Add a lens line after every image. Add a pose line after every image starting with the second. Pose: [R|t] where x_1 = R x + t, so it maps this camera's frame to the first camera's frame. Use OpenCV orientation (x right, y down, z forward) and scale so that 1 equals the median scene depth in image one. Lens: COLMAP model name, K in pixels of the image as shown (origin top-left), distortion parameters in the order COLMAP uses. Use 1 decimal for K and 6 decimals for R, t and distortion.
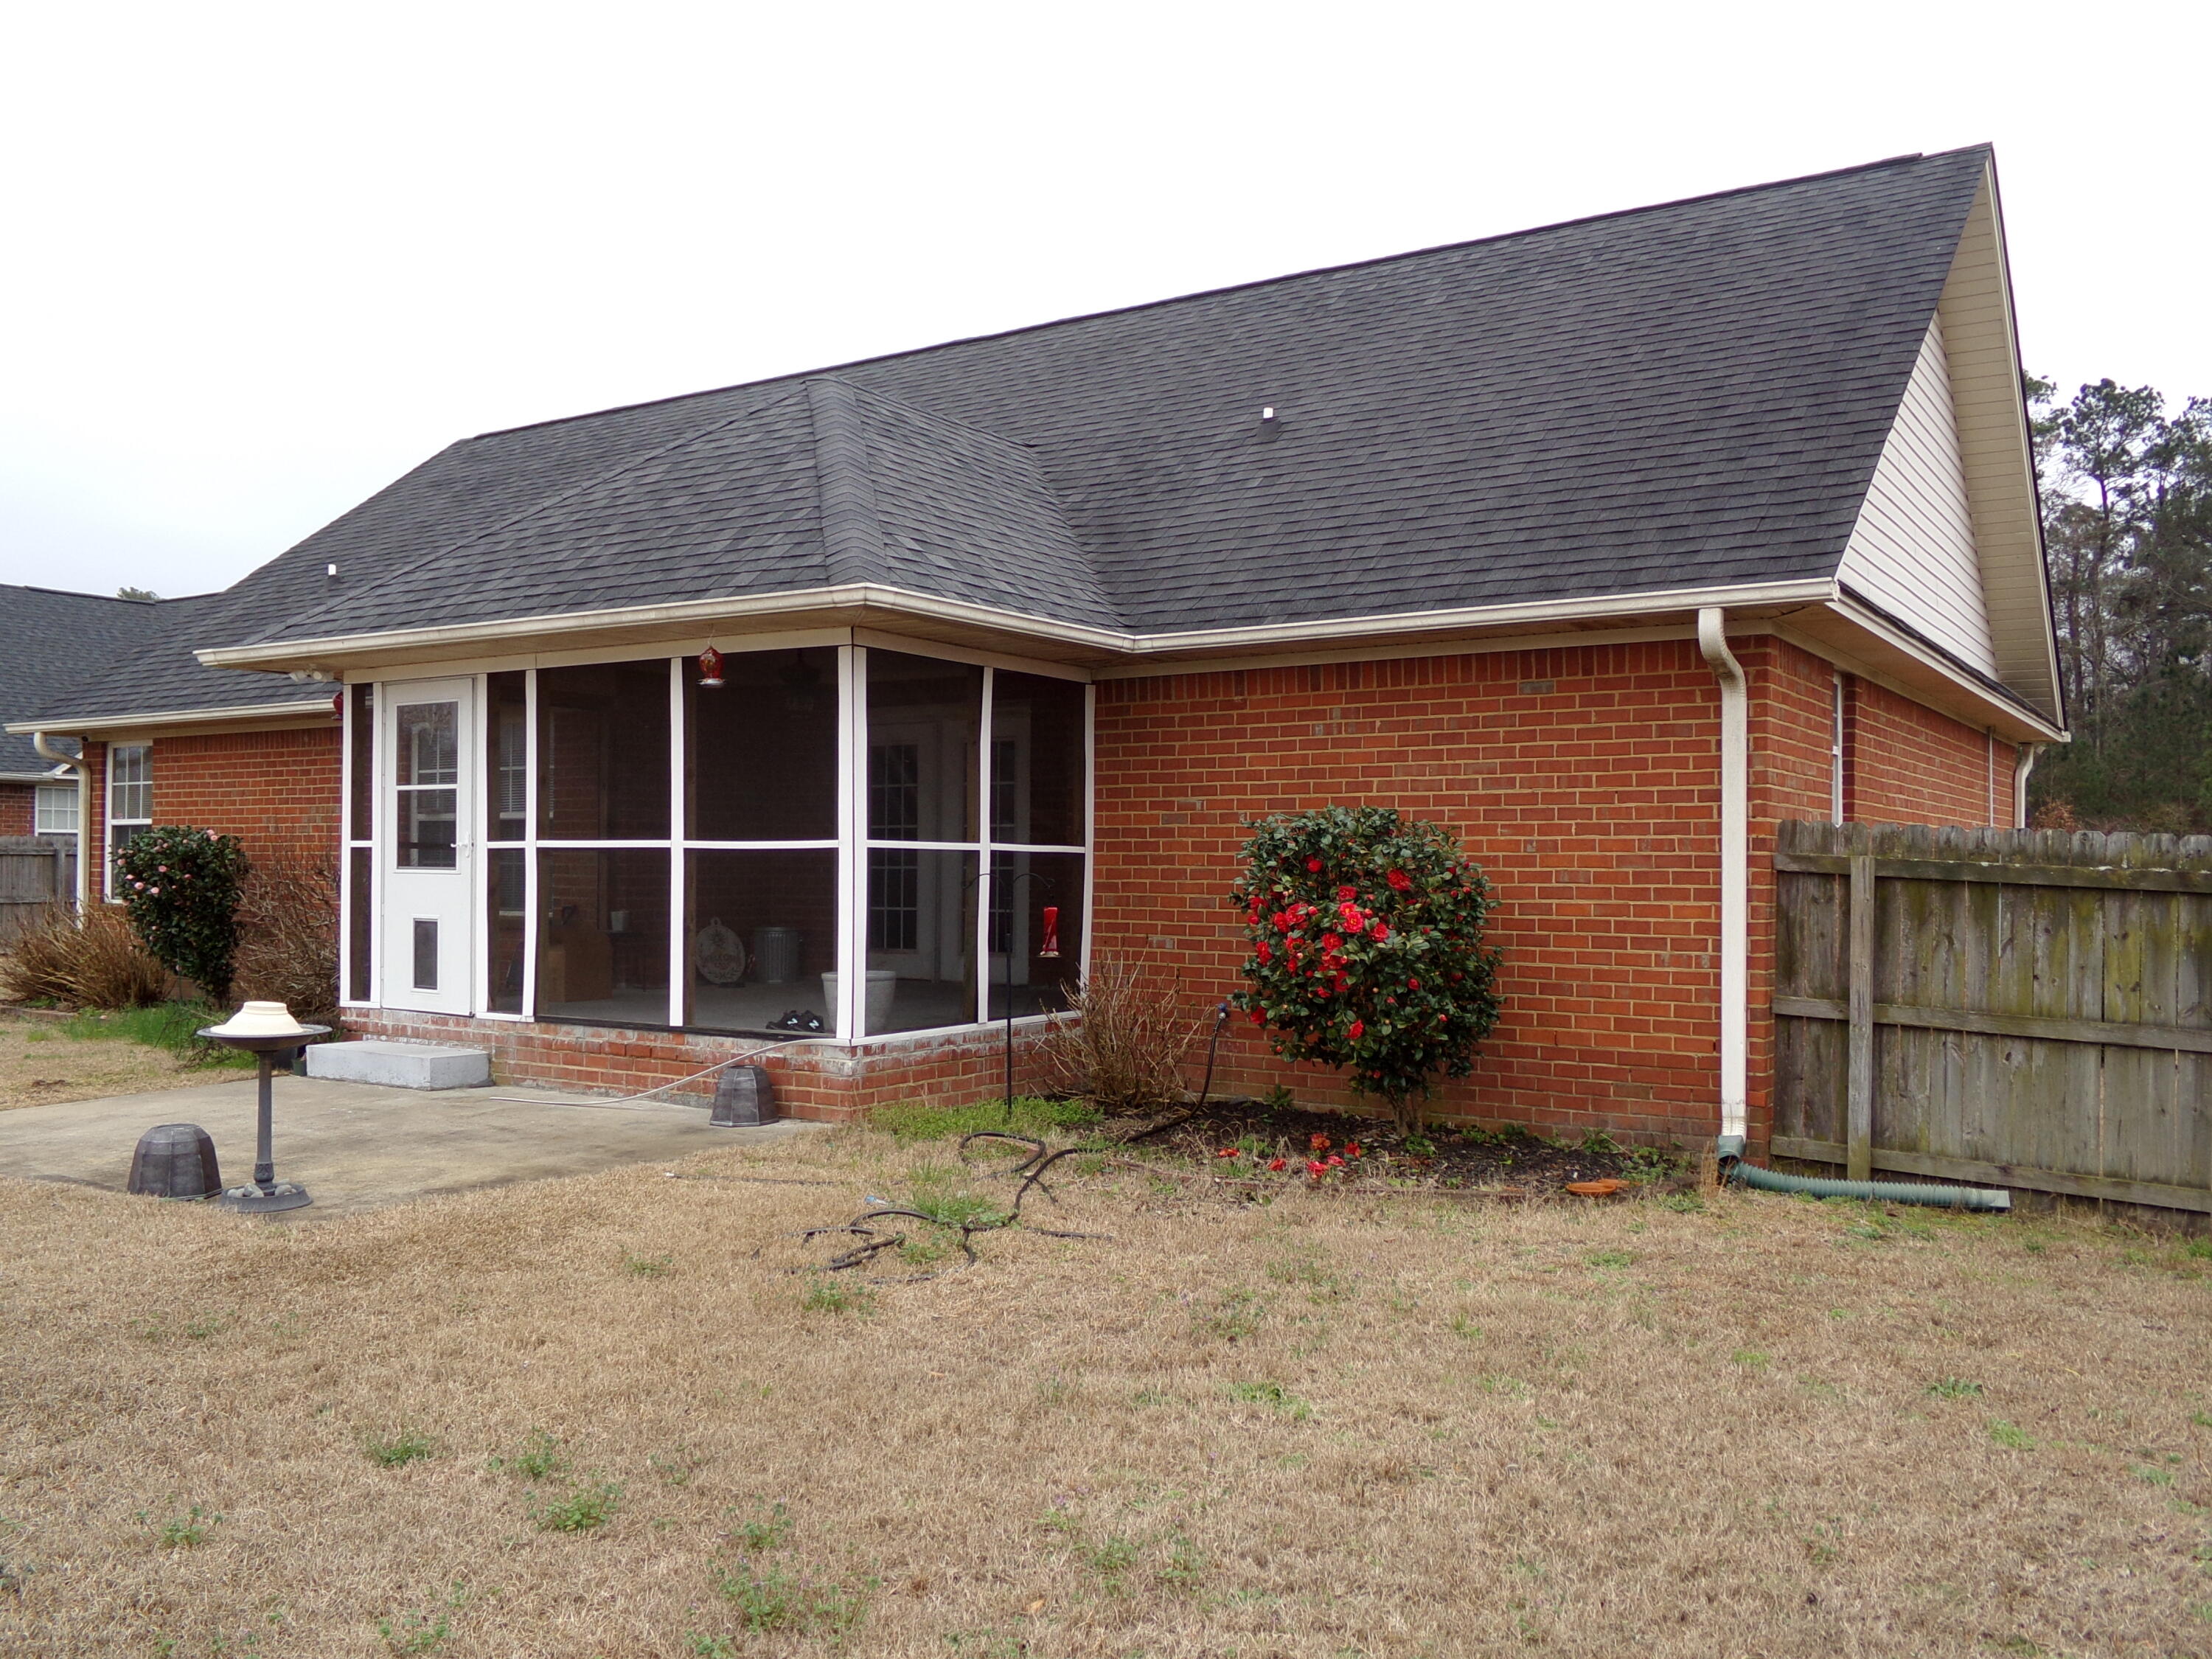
lens RADIAL K [[1824.9, 0, 1106.0], [0, 1824.9, 829.5], [0, 0, 1]] dist [-0.015500, -0.009706]
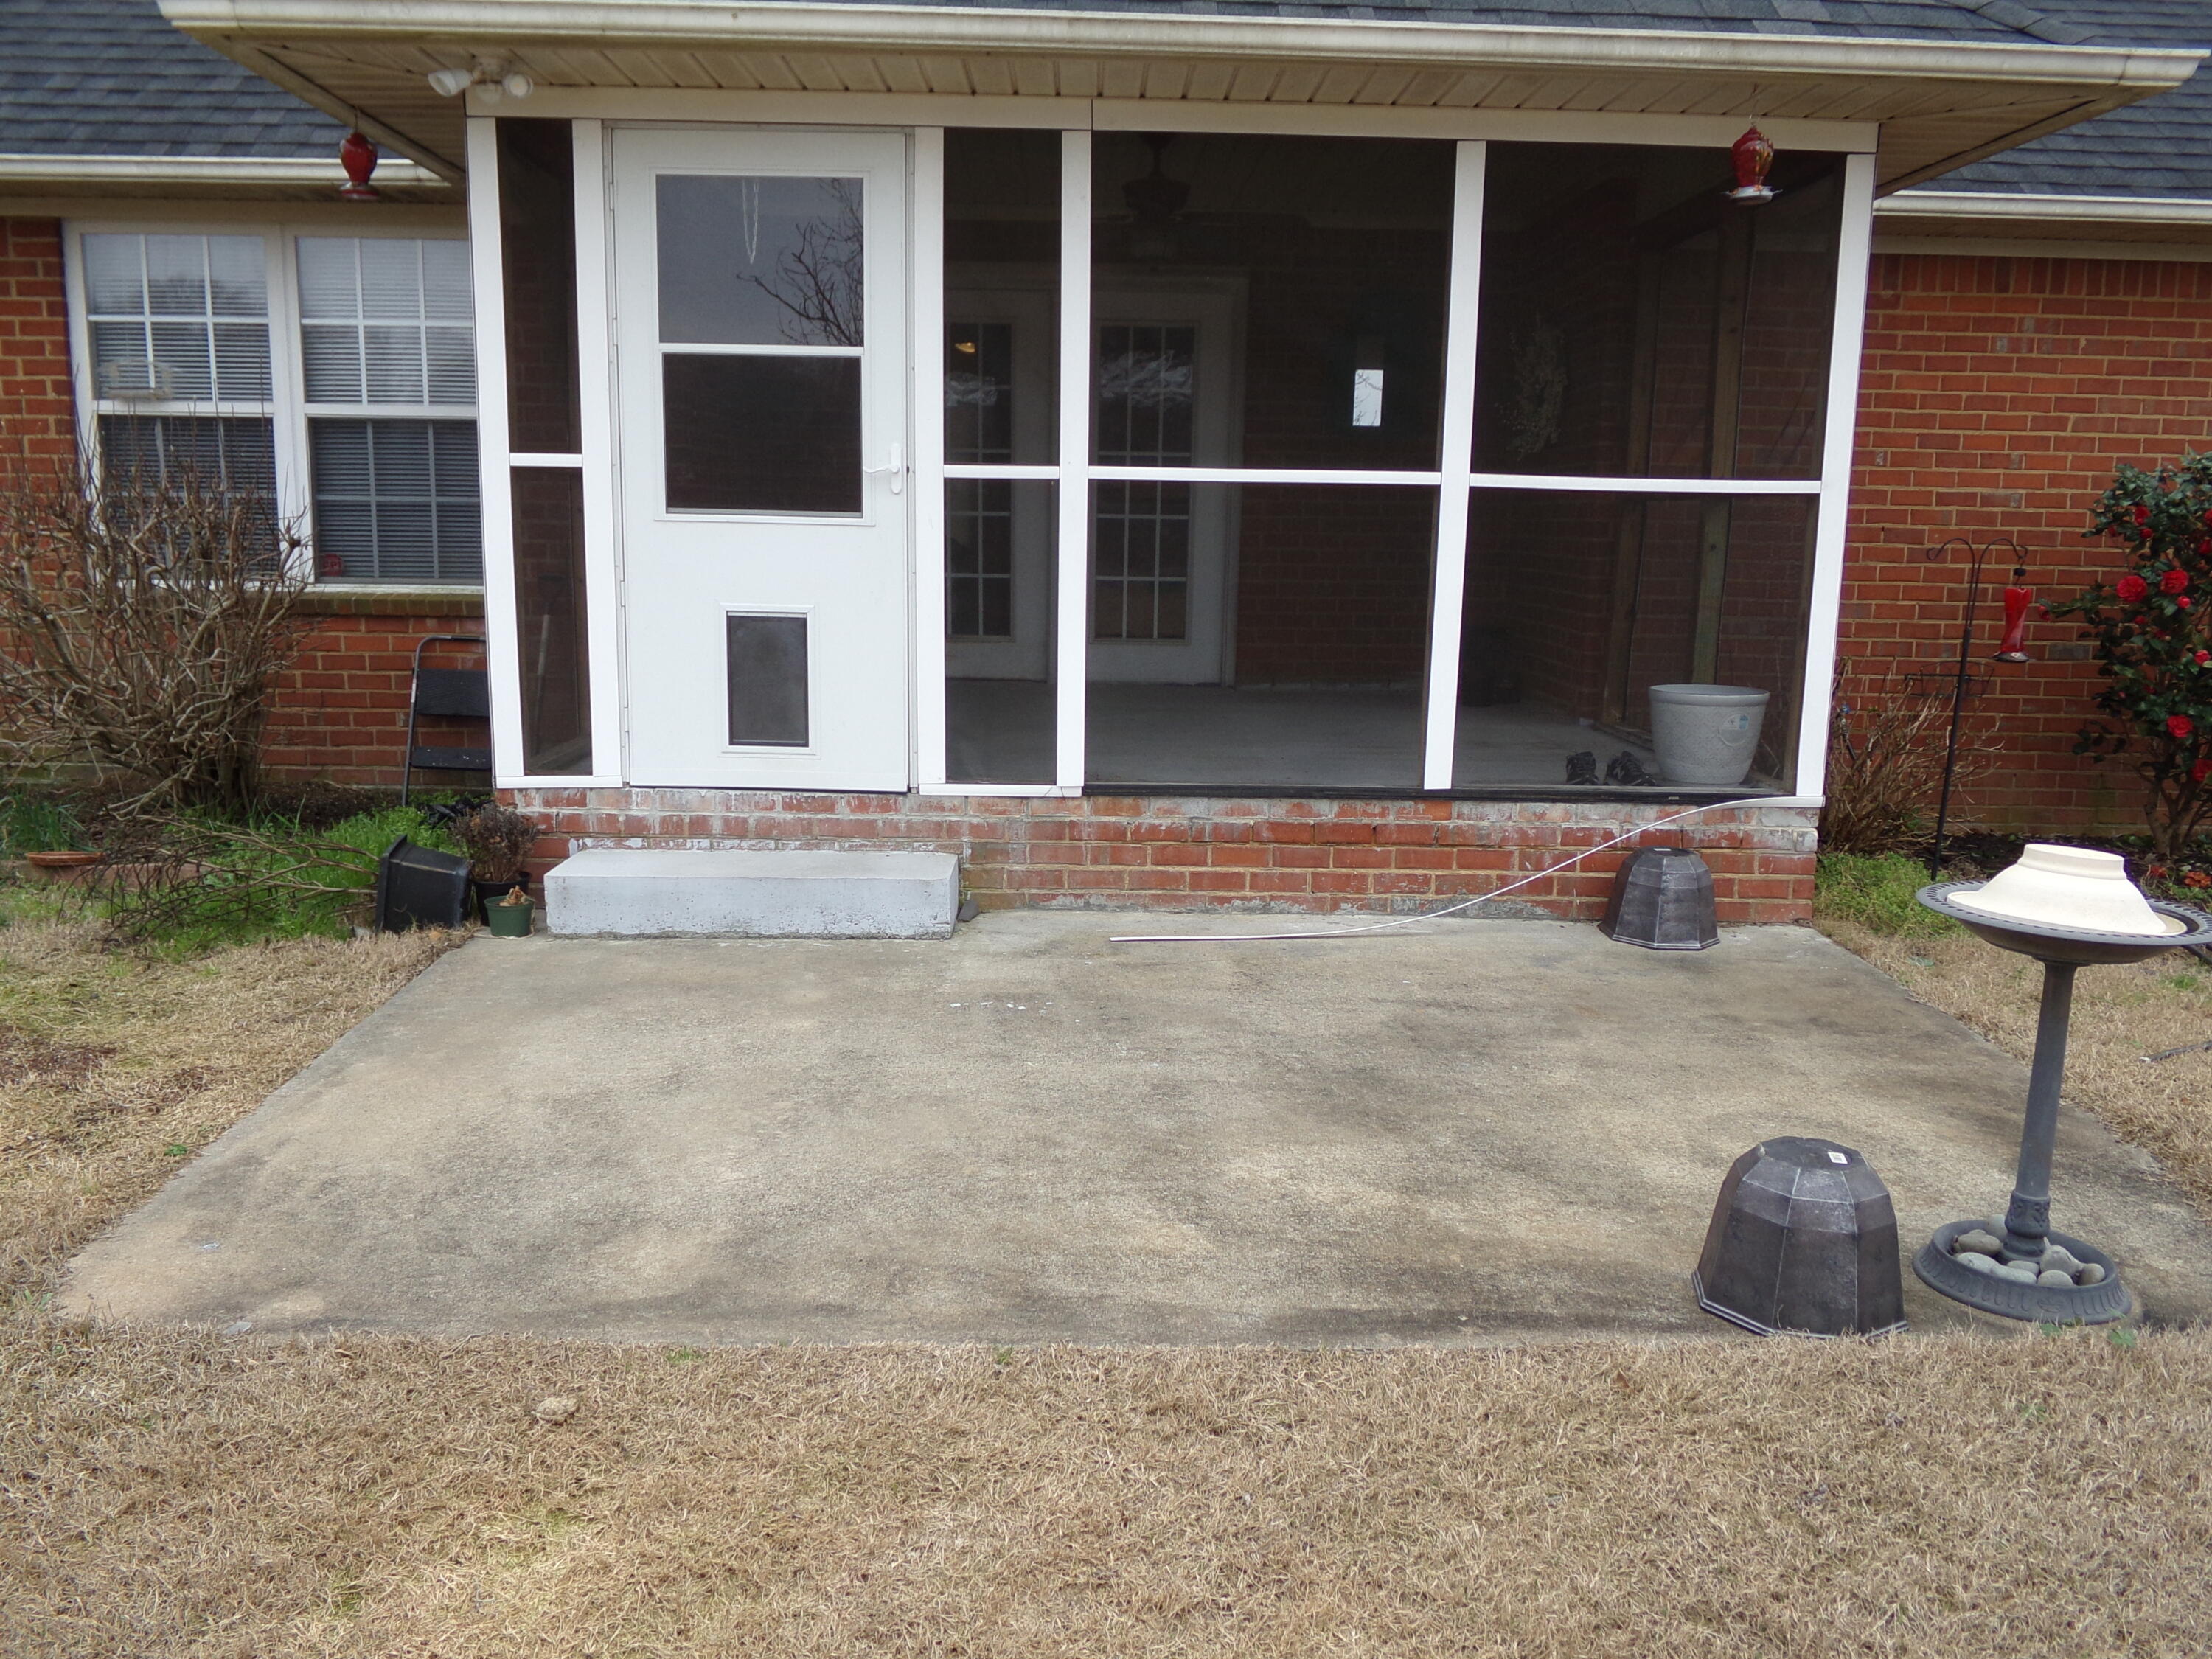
lens RADIAL K [[1900.7, 0, 1106.8], [0, 1900.7, 864.0], [0, 0, 1]] dist [-0.015980, -0.009279]
pose [[0.814901, -0.097648, 0.571316, -0.660528], [-0.027859, 0.977968, 0.206889, 0.004872], [-0.578931, -0.184510, 0.794226, 0.539578]]
